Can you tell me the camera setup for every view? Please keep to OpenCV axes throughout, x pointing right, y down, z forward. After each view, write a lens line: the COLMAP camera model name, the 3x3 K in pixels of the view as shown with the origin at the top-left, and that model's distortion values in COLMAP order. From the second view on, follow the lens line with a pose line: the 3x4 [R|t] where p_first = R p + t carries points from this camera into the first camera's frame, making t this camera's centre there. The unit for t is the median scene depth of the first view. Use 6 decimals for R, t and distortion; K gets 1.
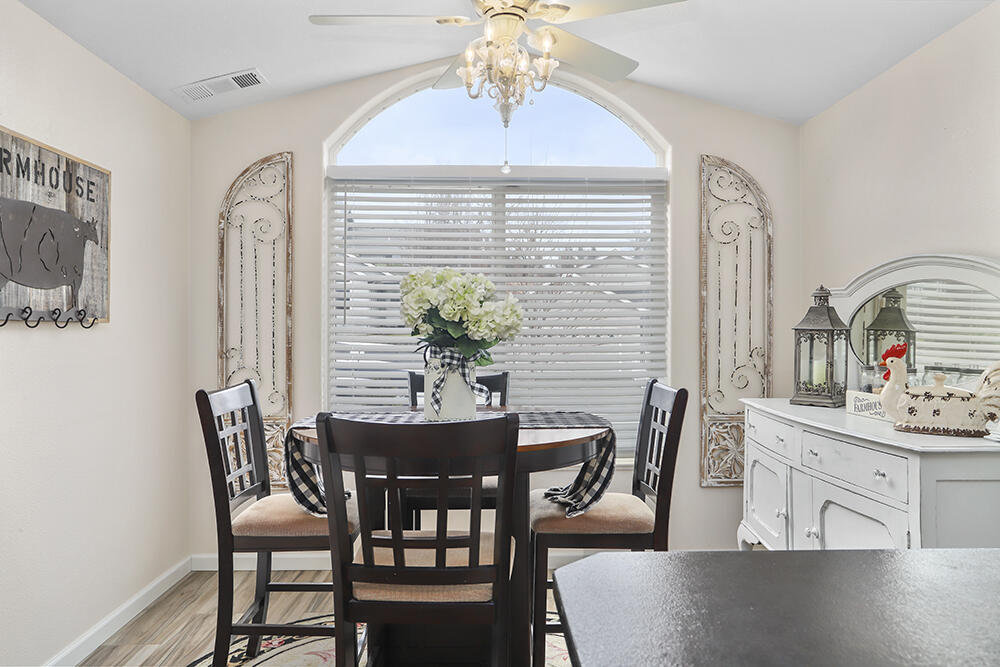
lens RADIAL K [[701.8, 0, 499.7], [0, 701.8, 332.2], [0, 0, 1]] dist [-0.060666, 0.071520]
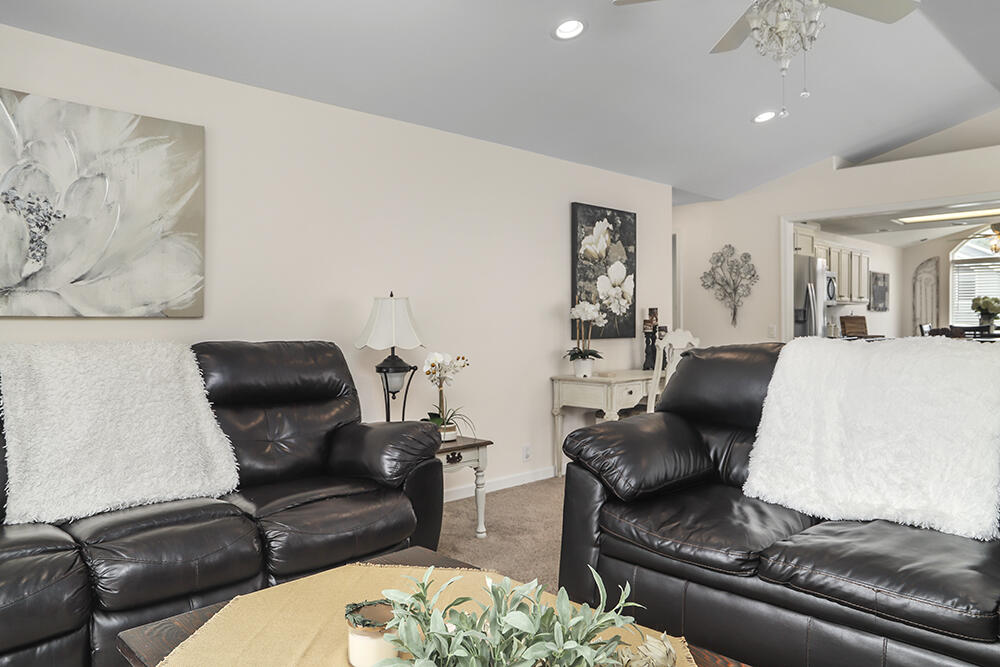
lens RADIAL K [[701.8, 0, 498.6], [0, 701.8, 328.9], [0, 0, 1]] dist [-0.060666, 0.071520]
pose [[0.683533, 0.004213, -0.729908, 0.642673], [0.002704, 0.999962, 0.008304, 0.040487], [0.729915, -0.007650, 0.683495, -2.643004]]
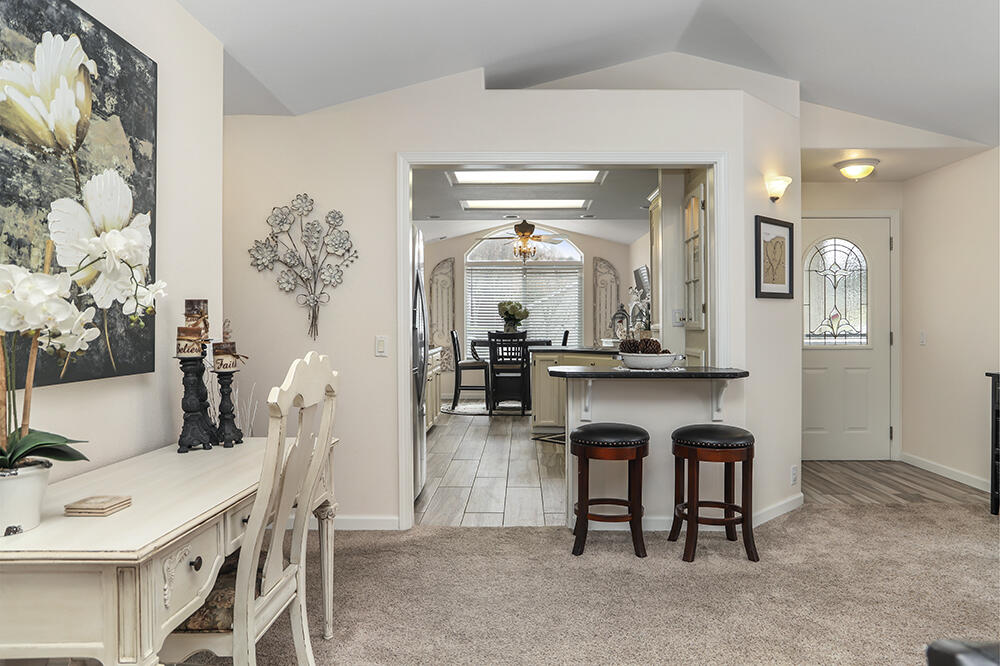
lens RADIAL K [[701.8, 0, 506.2], [0, 701.8, 332.3], [0, 0, 1]] dist [-0.060666, 0.071520]
pose [[0.999085, -0.003360, -0.042634, 0.047821], [0.003713, 0.999959, 0.008207, 0.034178], [0.042605, -0.008357, 0.999057, -1.955524]]
